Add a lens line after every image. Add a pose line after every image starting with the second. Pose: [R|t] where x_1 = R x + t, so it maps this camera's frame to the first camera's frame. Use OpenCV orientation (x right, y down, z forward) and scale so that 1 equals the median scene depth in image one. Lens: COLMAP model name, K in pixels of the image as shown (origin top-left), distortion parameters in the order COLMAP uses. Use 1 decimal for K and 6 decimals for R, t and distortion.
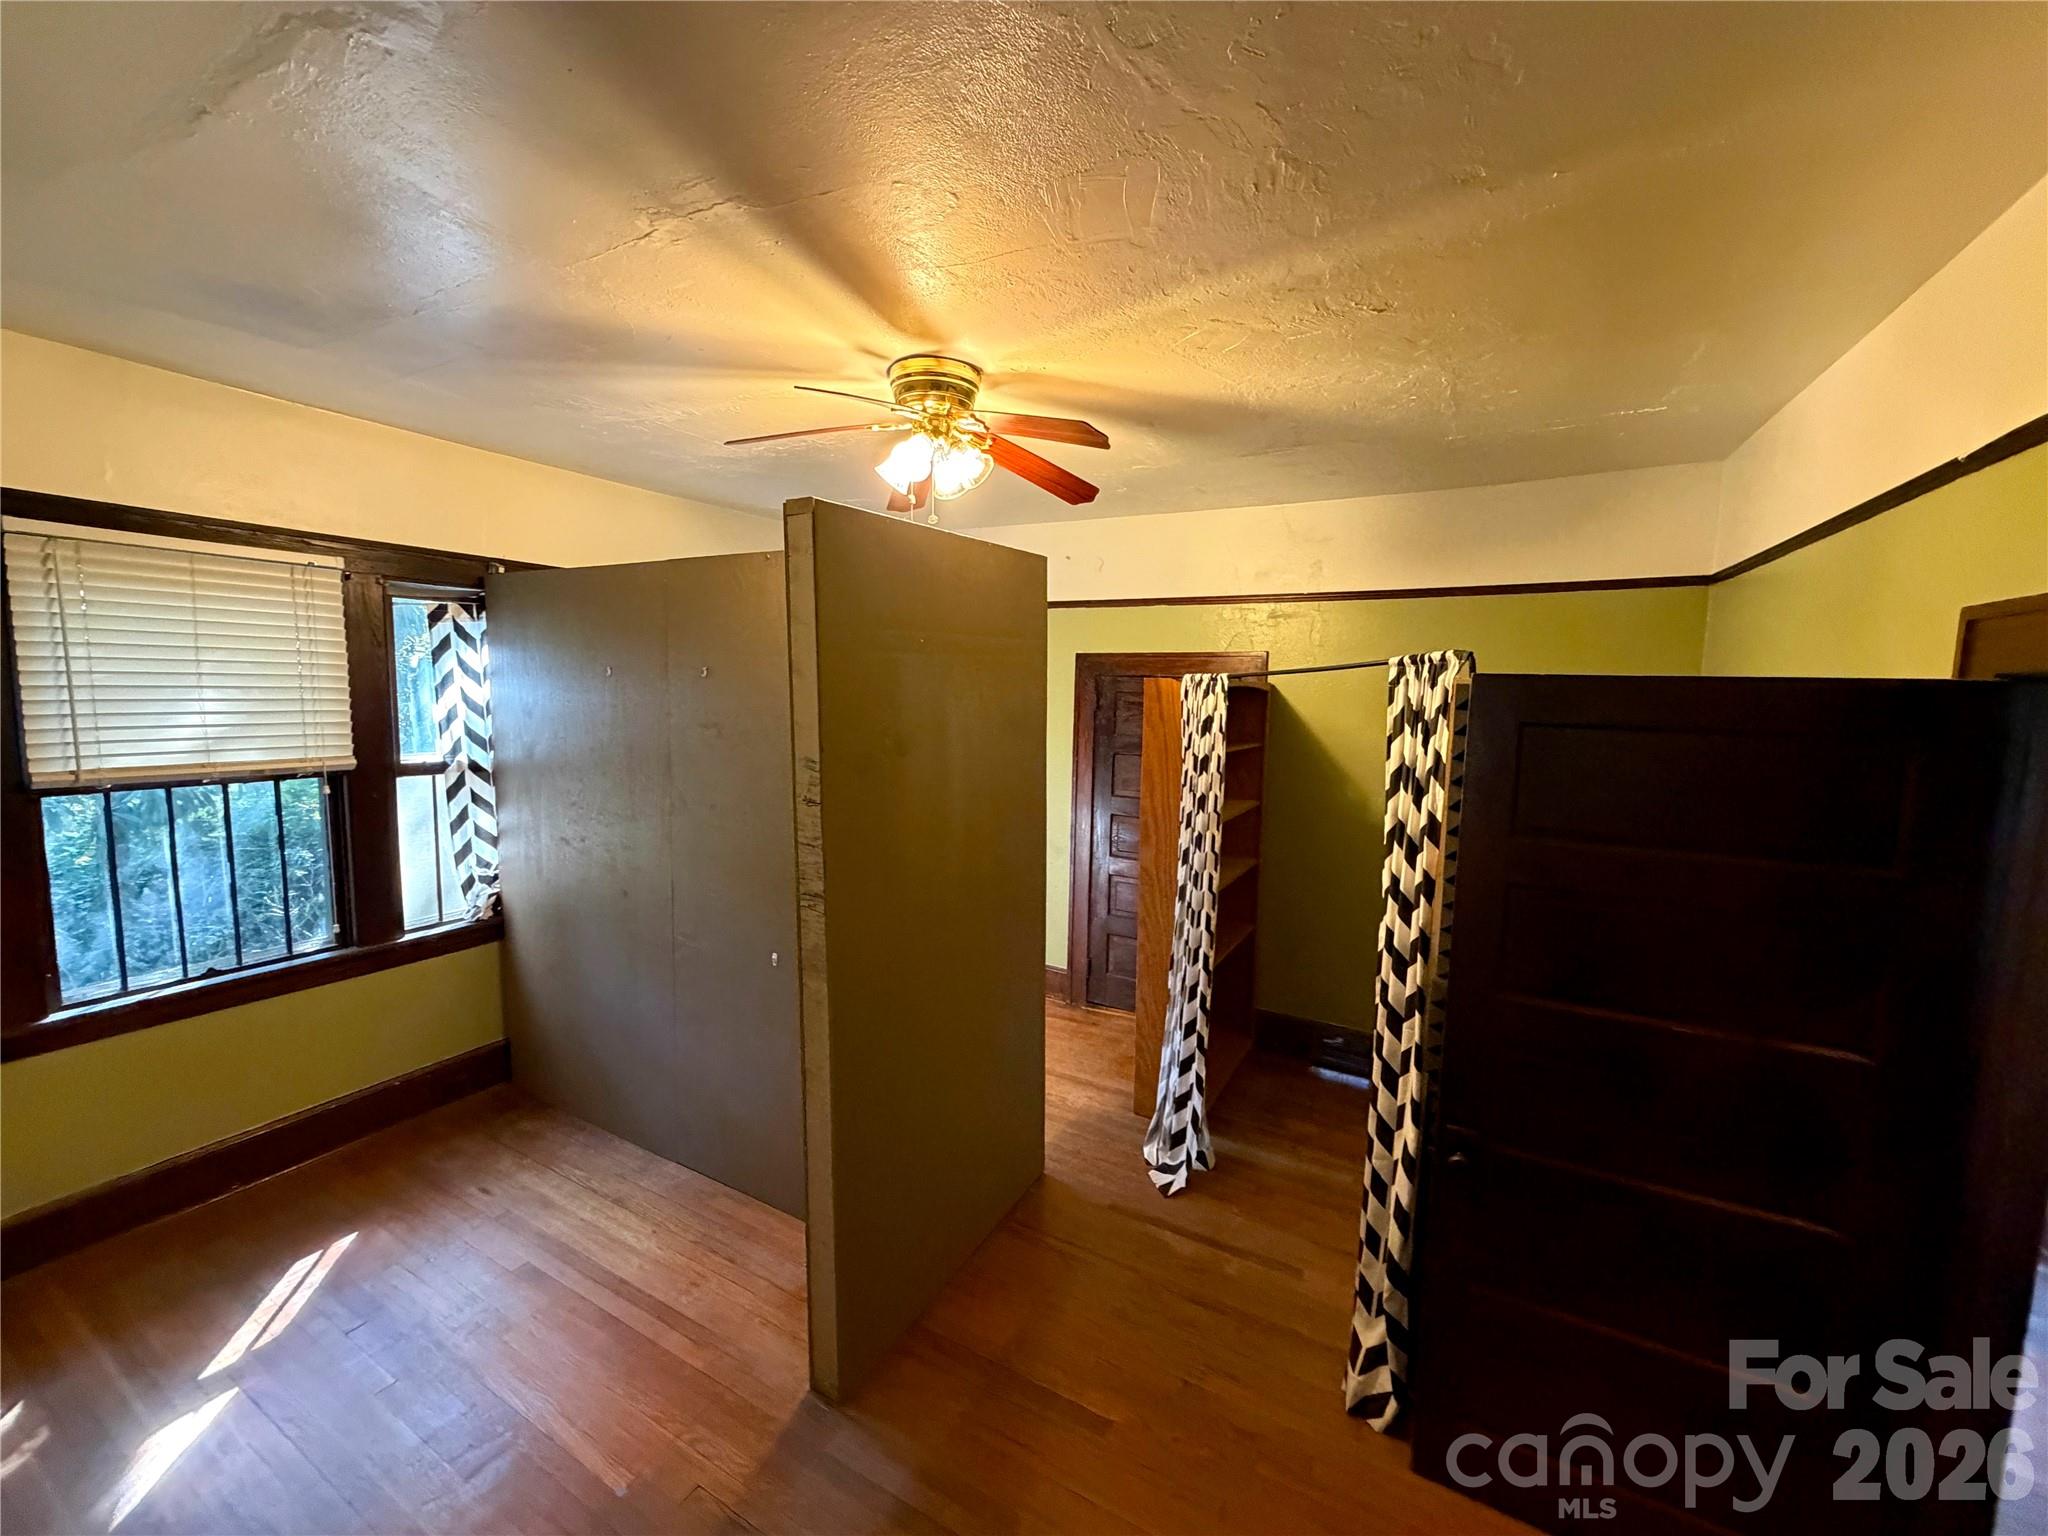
lens RADIAL K [[813.4, 0, 1019.3], [0, 813.4, 764.9], [0, 0, 1]] dist [-0.001016, -0.000159]
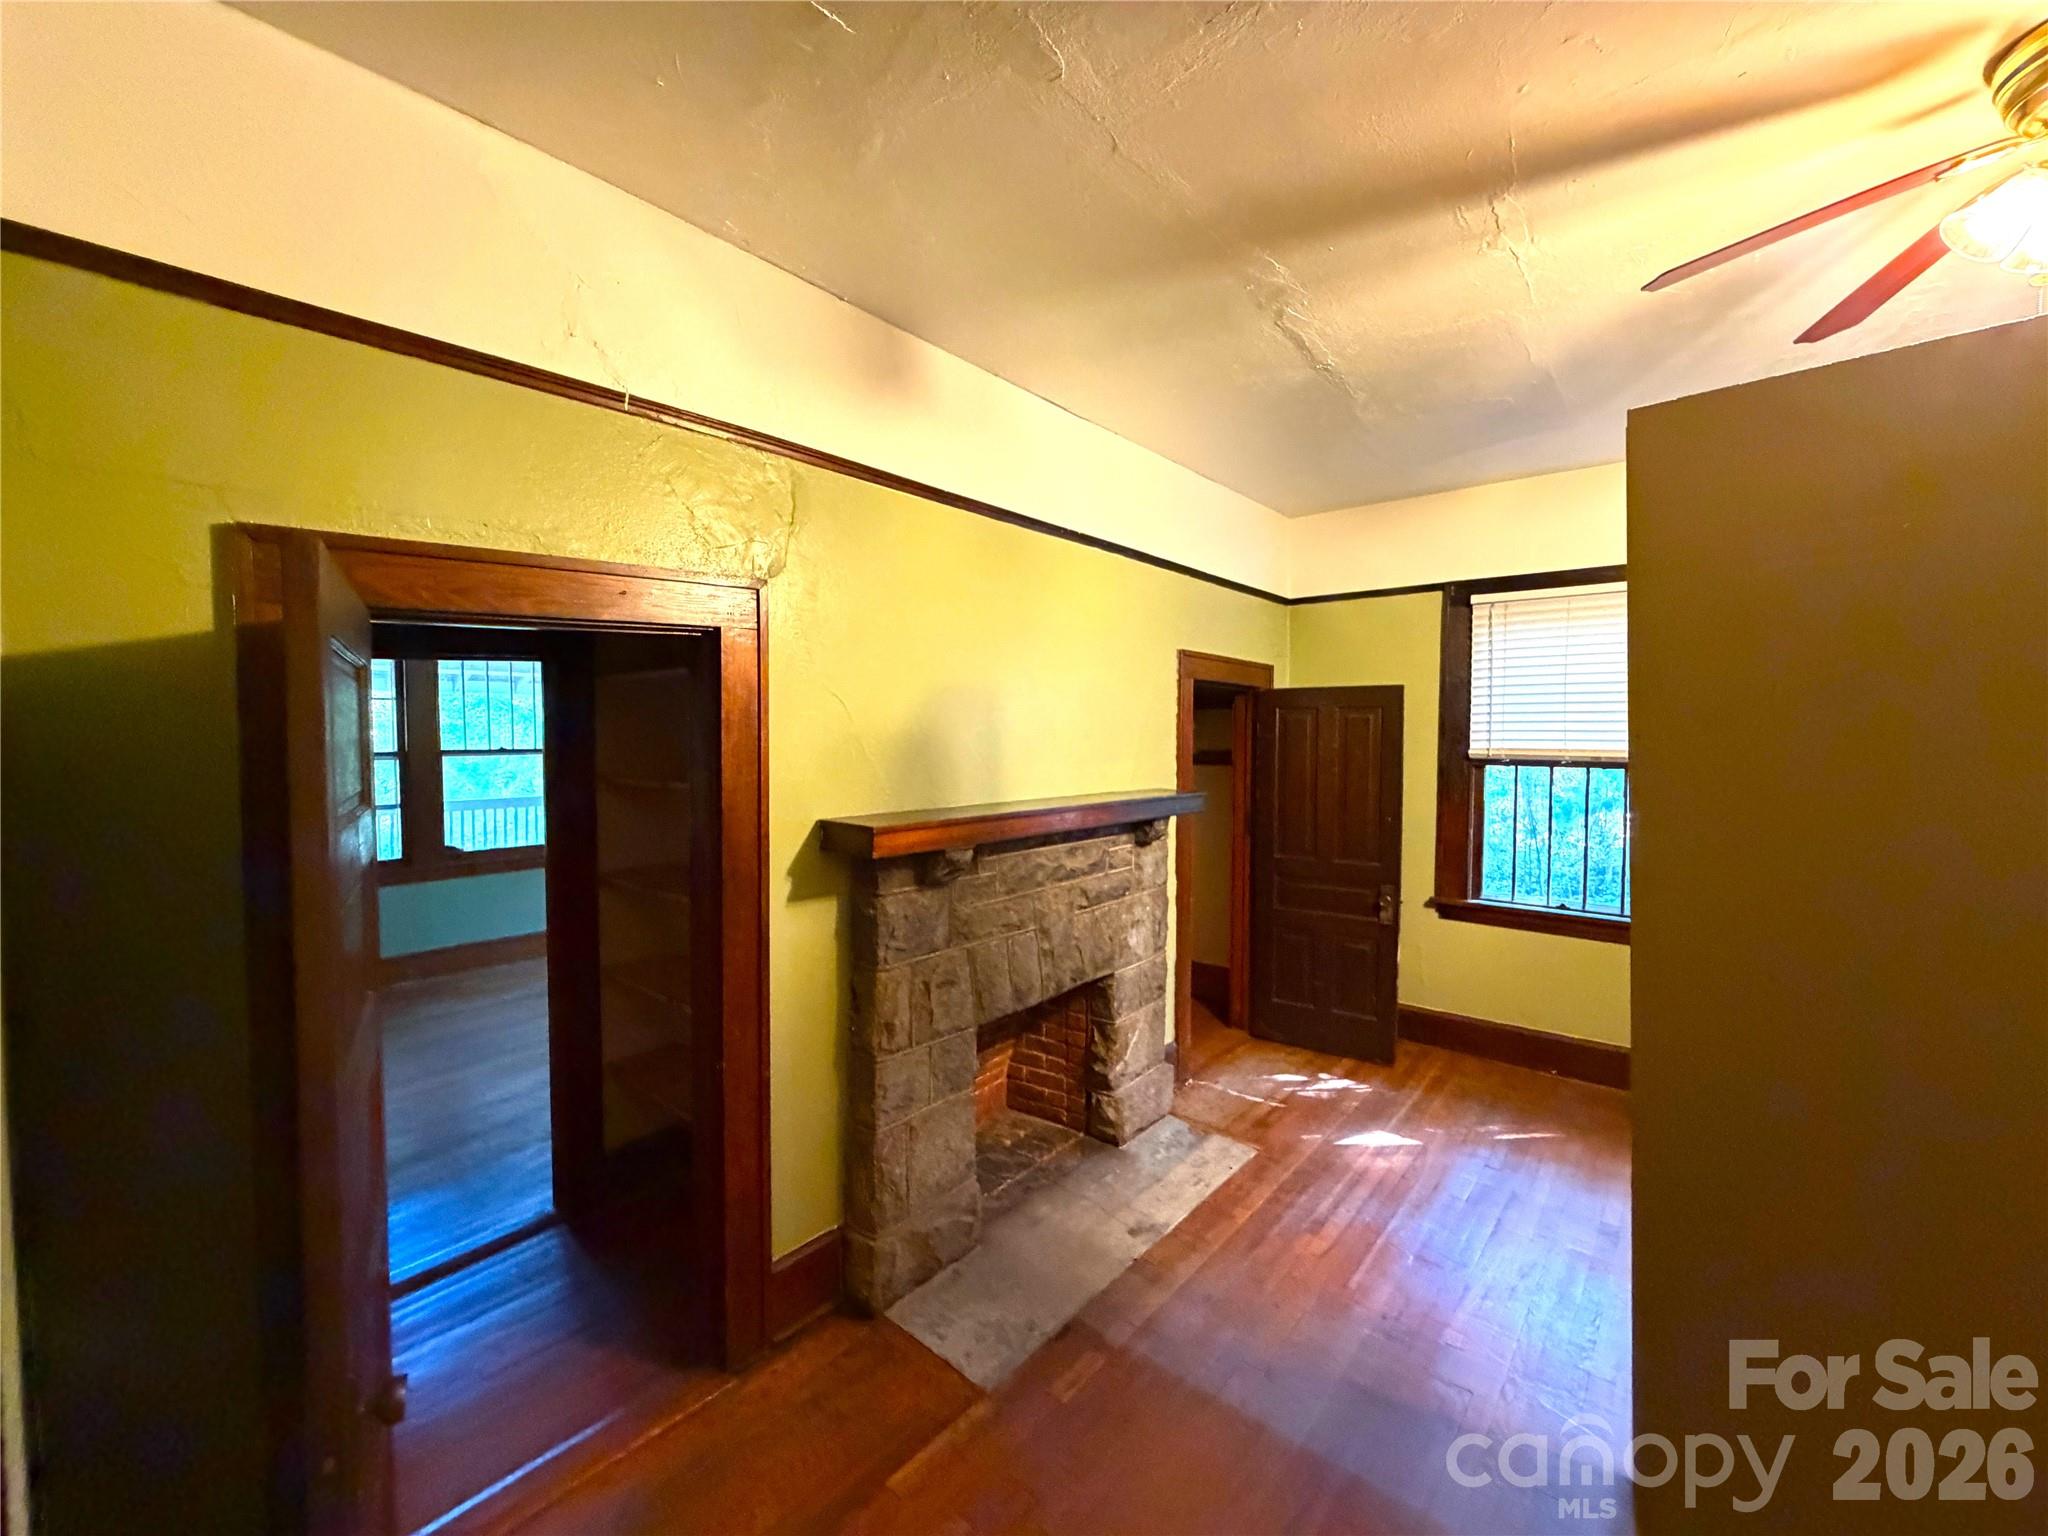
lens RADIAL K [[813.4, 0, 1019.3], [0, 813.4, 764.9], [0, 0, 1]] dist [-0.001016, -0.000159]
pose [[-0.198848, 0.019034, -0.979845, 0.574890], [-0.100957, 0.994094, 0.039799, 0.068436], [0.974816, 0.106836, -0.195752, 0.422248]]
